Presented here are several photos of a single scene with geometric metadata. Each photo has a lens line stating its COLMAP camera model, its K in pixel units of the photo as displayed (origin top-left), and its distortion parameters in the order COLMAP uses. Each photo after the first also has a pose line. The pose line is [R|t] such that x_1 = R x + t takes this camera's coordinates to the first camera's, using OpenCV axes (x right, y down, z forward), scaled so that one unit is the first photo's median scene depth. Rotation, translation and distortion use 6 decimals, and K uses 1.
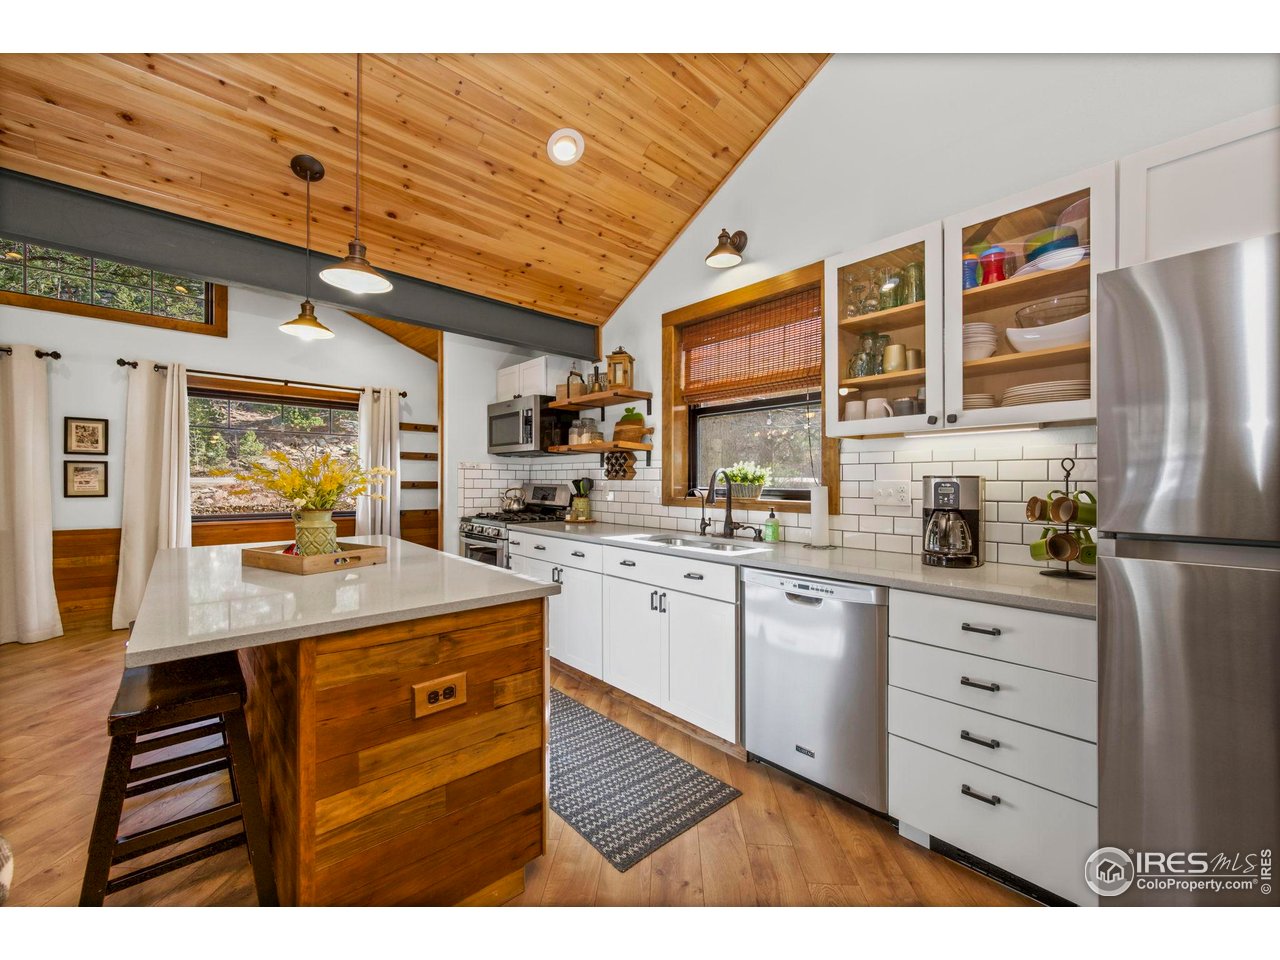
lens RADIAL K [[513.7, 0, 643.8], [0, 513.7, 475.2], [0, 0, 1]] dist [-0.002298, -0.000199]
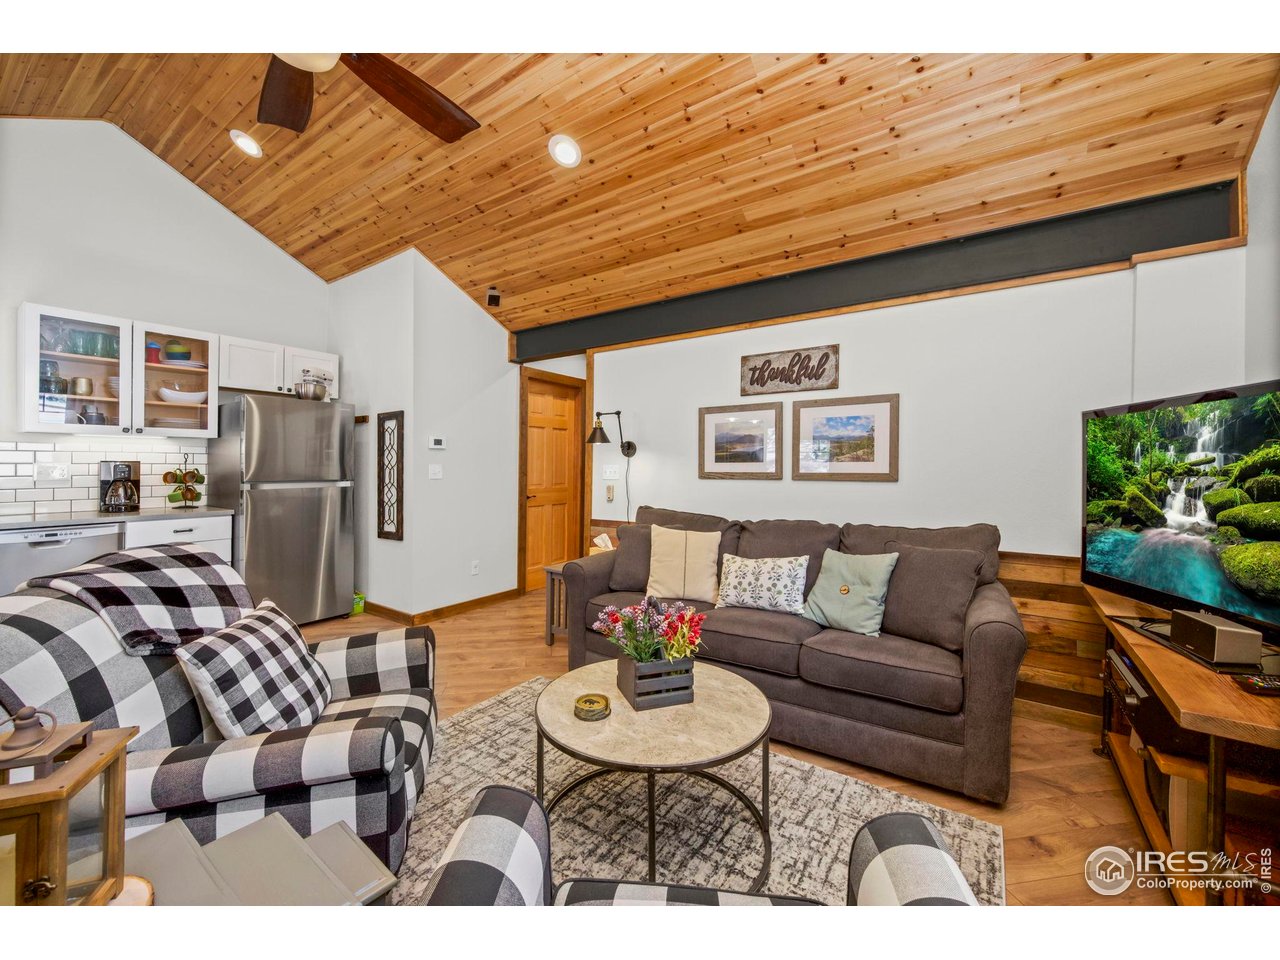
lens RADIAL K [[513.7, 0, 636.5], [0, 513.7, 469.3], [0, 0, 1]] dist [-0.002298, -0.000199]
pose [[-0.231028, -0.008934, 0.972906, -1.599143], [-0.013537, 0.999891, 0.005967, -0.005557], [-0.972853, -0.011791, -0.231124, -0.325313]]
